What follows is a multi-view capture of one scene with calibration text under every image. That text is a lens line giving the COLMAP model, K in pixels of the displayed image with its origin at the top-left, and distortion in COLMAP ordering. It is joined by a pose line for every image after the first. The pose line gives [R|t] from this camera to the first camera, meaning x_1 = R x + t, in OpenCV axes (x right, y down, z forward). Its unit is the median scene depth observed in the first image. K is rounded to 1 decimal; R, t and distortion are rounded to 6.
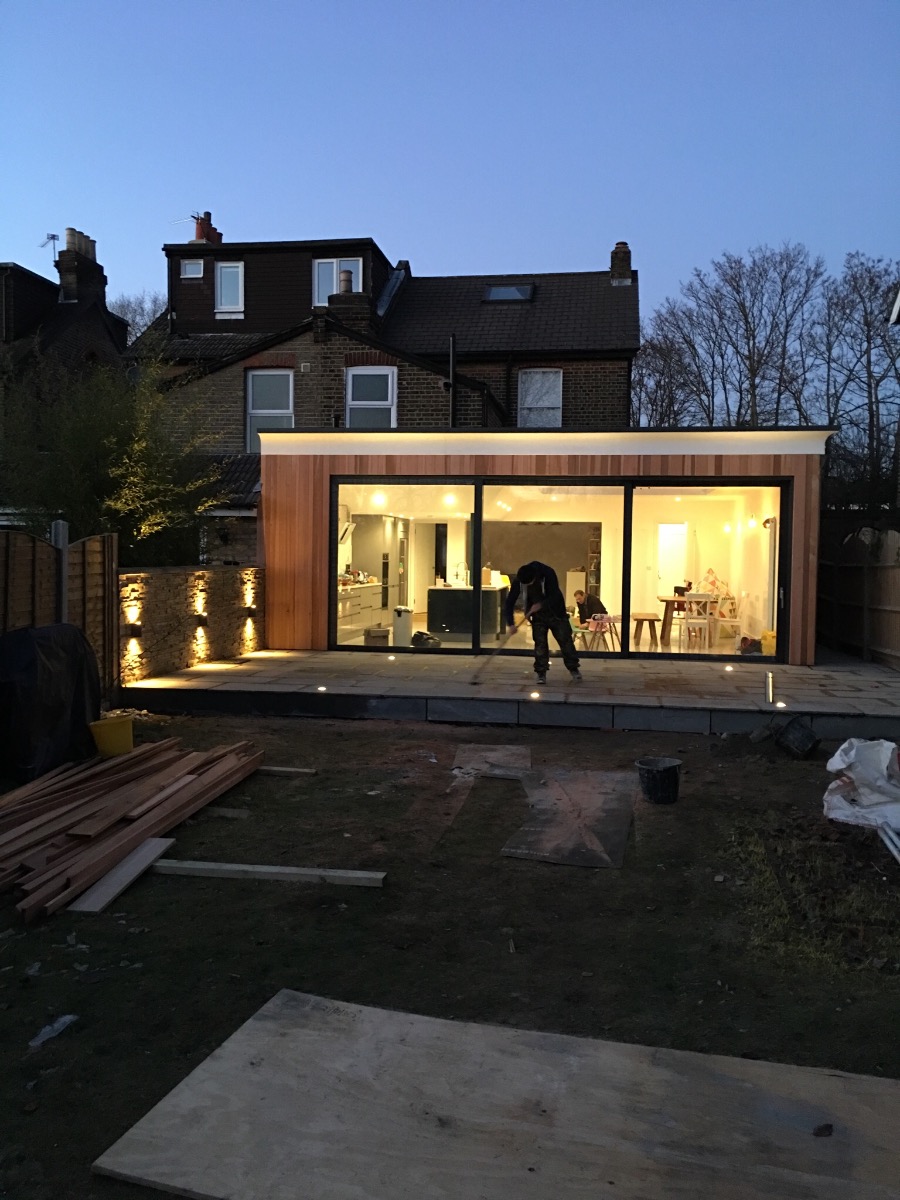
lens RADIAL K [[1017.3, 0, 440.5], [0, 1017.3, 582.5], [0, 0, 1]] dist [0.086392, -0.112129]
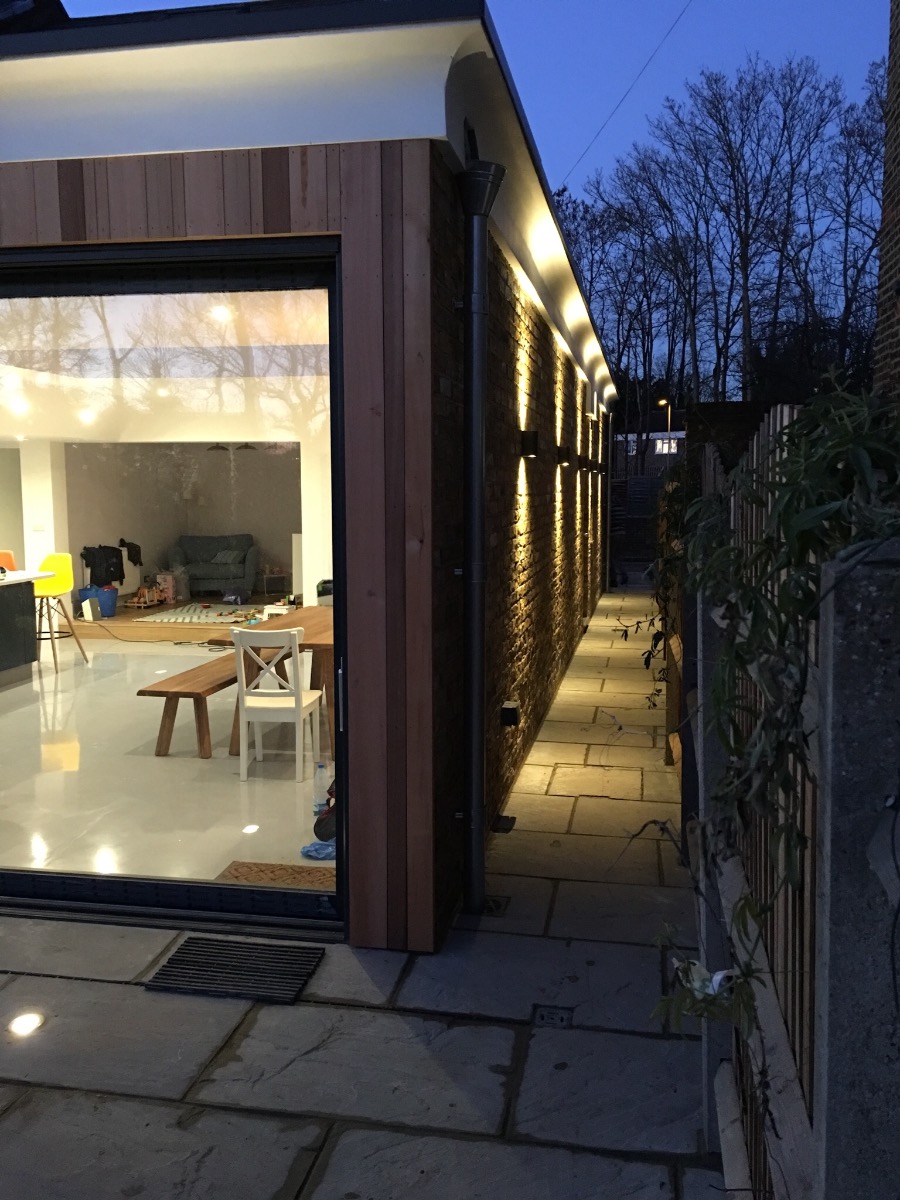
lens RADIAL K [[1017.3, 0, 450.9], [0, 1017.3, 582.1], [0, 0, 1]] dist [0.086392, -0.112129]
pose [[0.999089, -0.012371, -0.040847, 0.342552], [0.015101, 0.997624, 0.067220, -0.030243], [0.039919, -0.067776, 0.996902, 0.664586]]
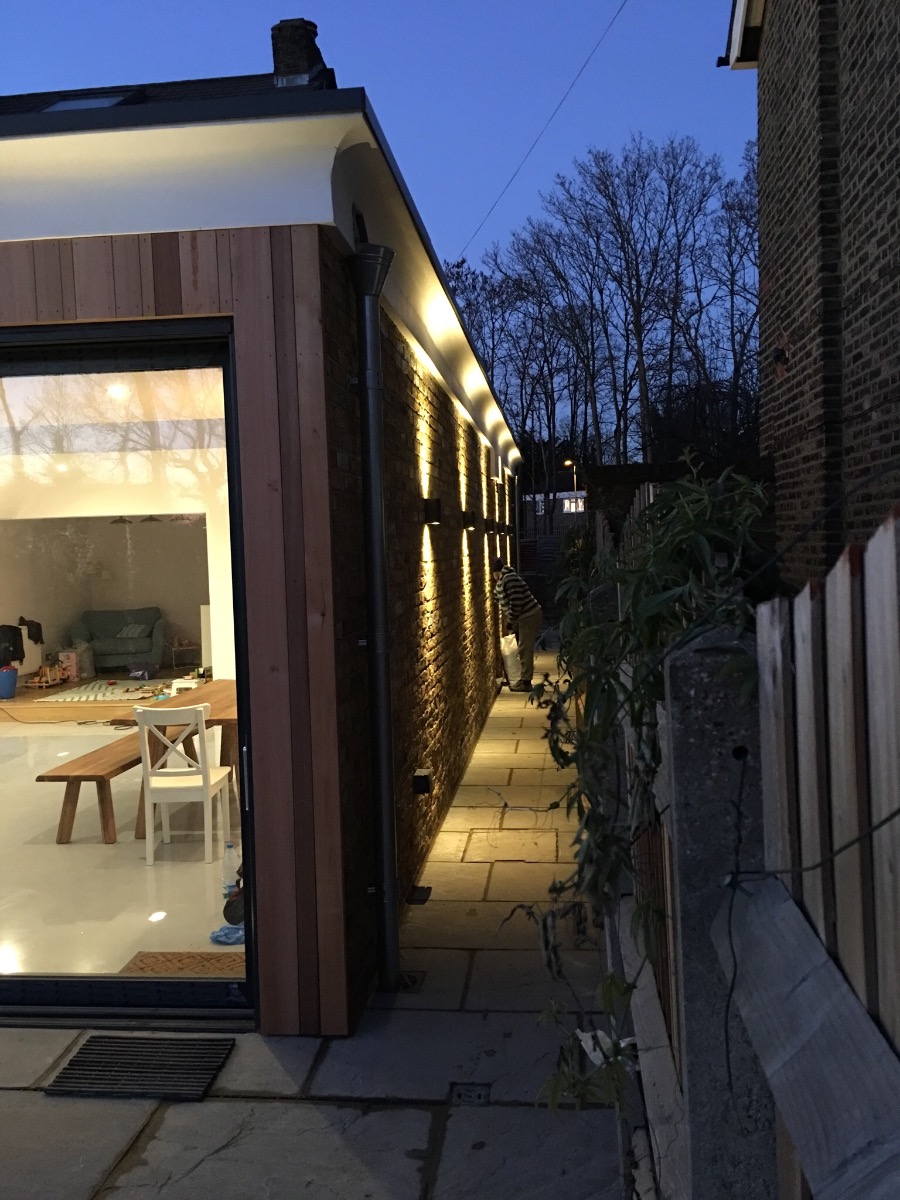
lens RADIAL K [[1017.3, 0, 444.5], [0, 1017.3, 583.6], [0, 0, 1]] dist [0.086392, -0.112129]
pose [[0.998179, -0.047355, 0.037361, 0.345780], [0.047007, 0.998843, 0.010140, -0.032105], [-0.037798, -0.008366, 0.999250, 0.662955]]
